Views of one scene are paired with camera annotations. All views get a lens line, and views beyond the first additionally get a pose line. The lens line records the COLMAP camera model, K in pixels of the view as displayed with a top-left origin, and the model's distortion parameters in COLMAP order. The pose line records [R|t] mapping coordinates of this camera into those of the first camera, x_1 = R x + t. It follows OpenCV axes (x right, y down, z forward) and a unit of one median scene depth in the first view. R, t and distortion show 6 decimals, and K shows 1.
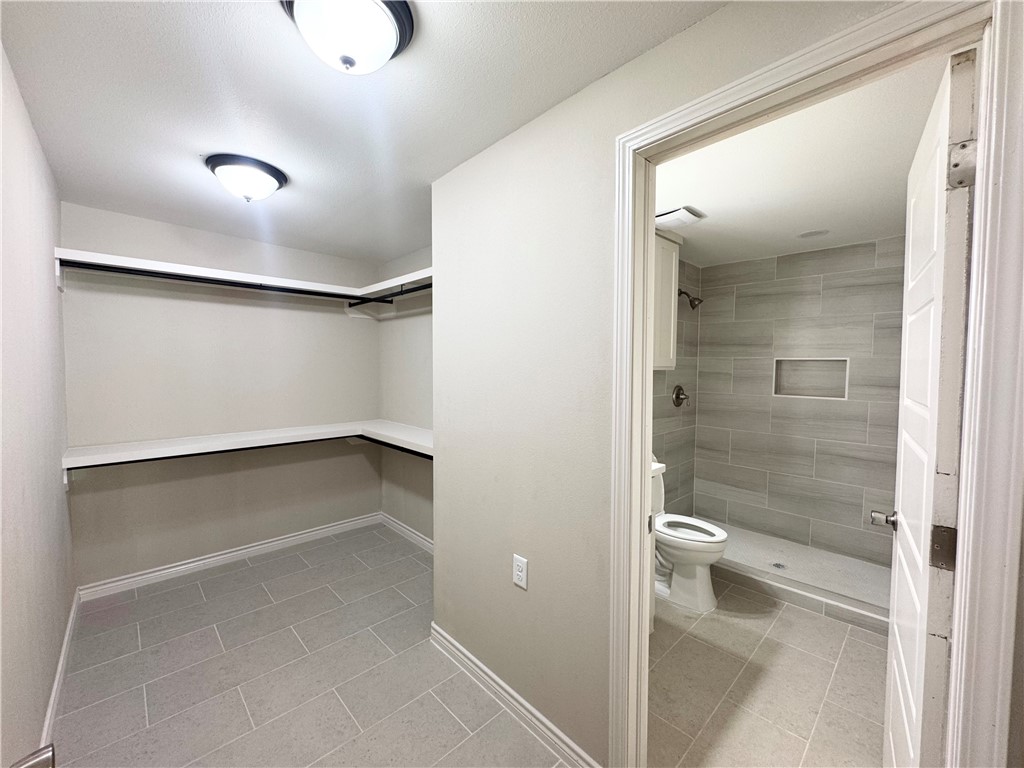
lens RADIAL K [[410.5, 0, 512.0], [0, 410.5, 384.0], [0, 0, 1]] dist [-0.002444, -0.000126]
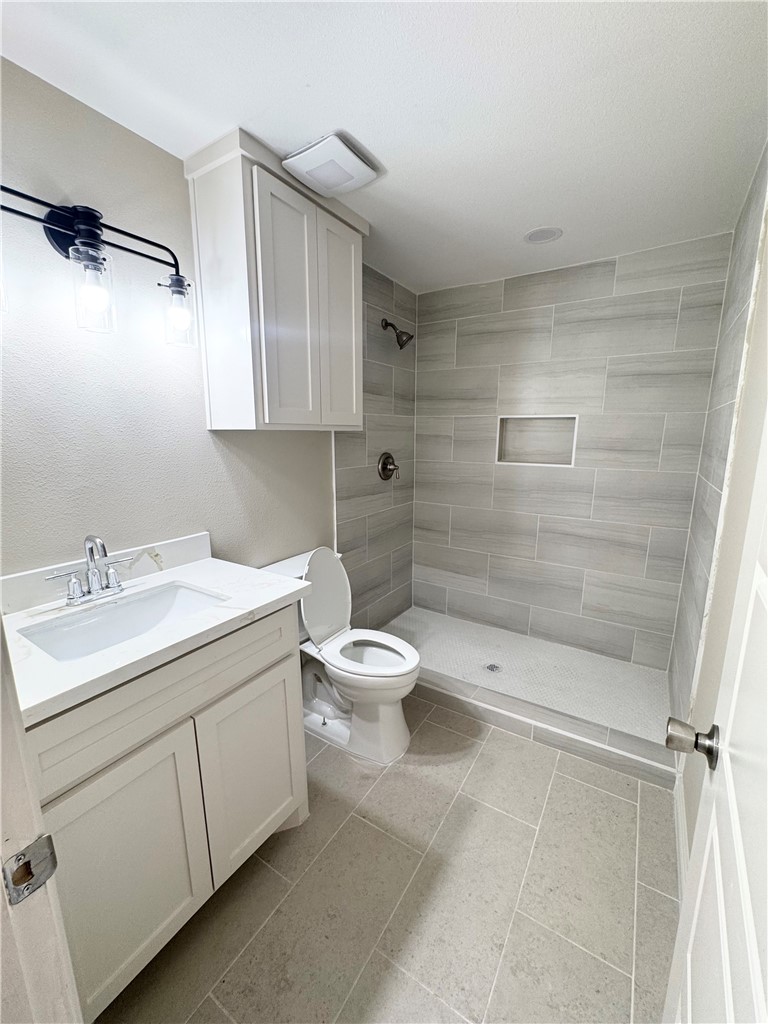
lens RADIAL K [[410.5, 0, 384.0], [0, 410.5, 512.0], [0, 0, 1]] dist [-0.002444, -0.000126]
pose [[0.970778, -0.051102, 0.234475, 0.234109], [0.016361, 0.988884, 0.147783, 0.000200], [-0.239421, -0.139628, 0.960823, 0.268203]]
